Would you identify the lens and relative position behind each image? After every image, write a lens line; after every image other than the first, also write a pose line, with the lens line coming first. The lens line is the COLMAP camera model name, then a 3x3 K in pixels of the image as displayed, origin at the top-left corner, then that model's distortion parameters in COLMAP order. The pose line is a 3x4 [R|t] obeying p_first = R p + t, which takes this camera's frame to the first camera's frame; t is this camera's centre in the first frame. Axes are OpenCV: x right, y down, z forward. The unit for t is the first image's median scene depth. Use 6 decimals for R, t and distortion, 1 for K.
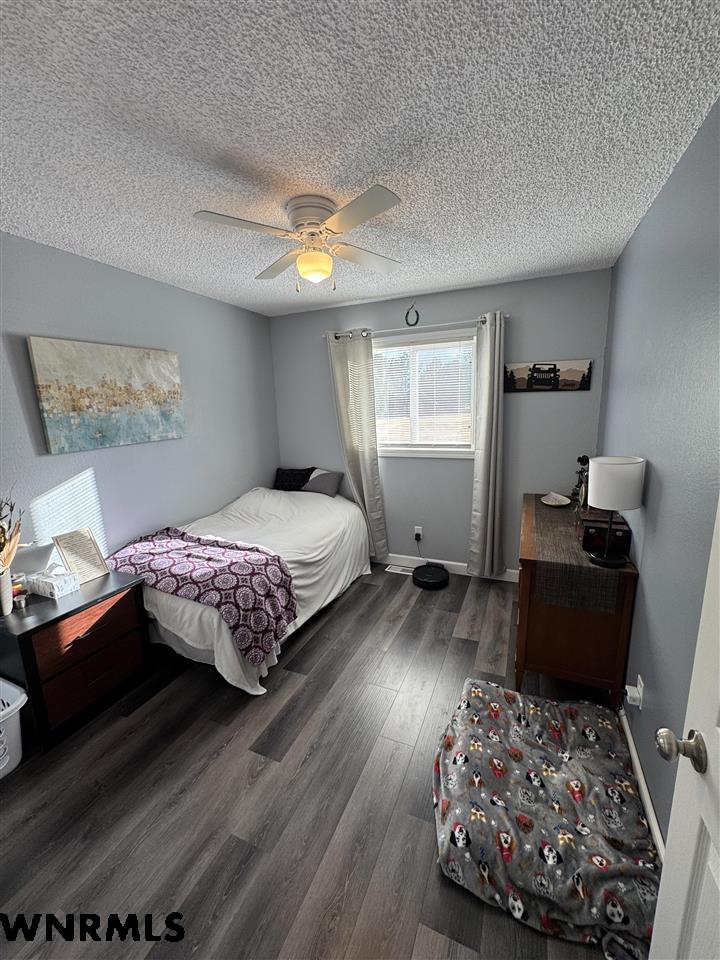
lens RADIAL K [[385.4, 0, 361.3], [0, 385.4, 480.8], [0, 0, 1]] dist [-0.004386, 0.000677]
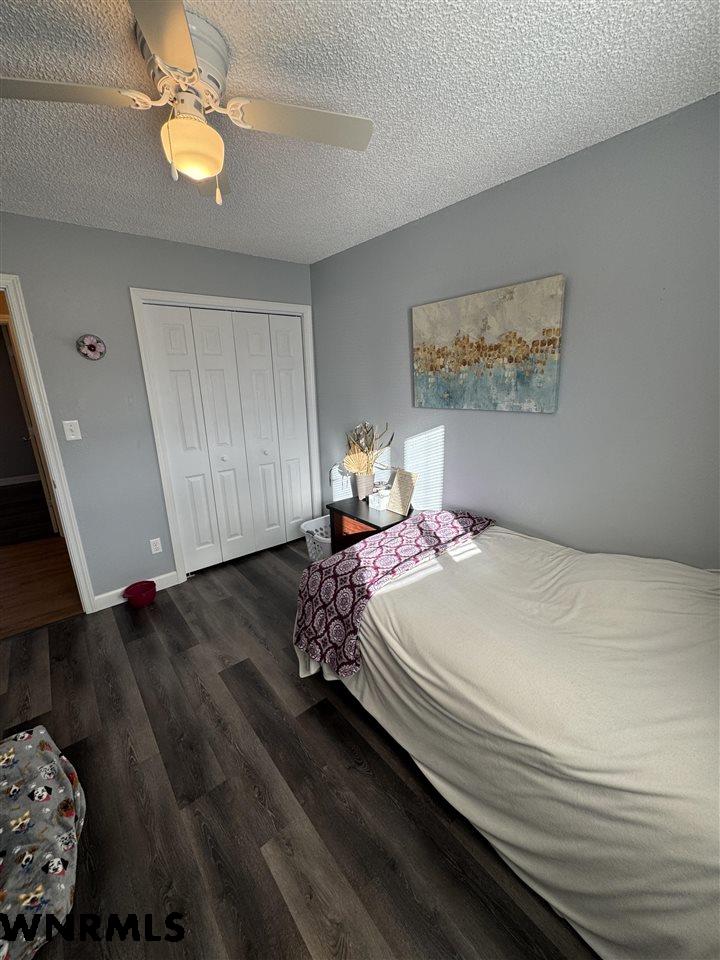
lens RADIAL K [[385.4, 0, 362.6], [0, 385.4, 478.7], [0, 0, 1]] dist [-0.004386, 0.000677]
pose [[-0.457432, 0.274195, -0.845915, 0.329351], [-0.134403, 0.919028, 0.370573, -0.261965], [0.879029, 0.283205, -0.383540, 1.257090]]
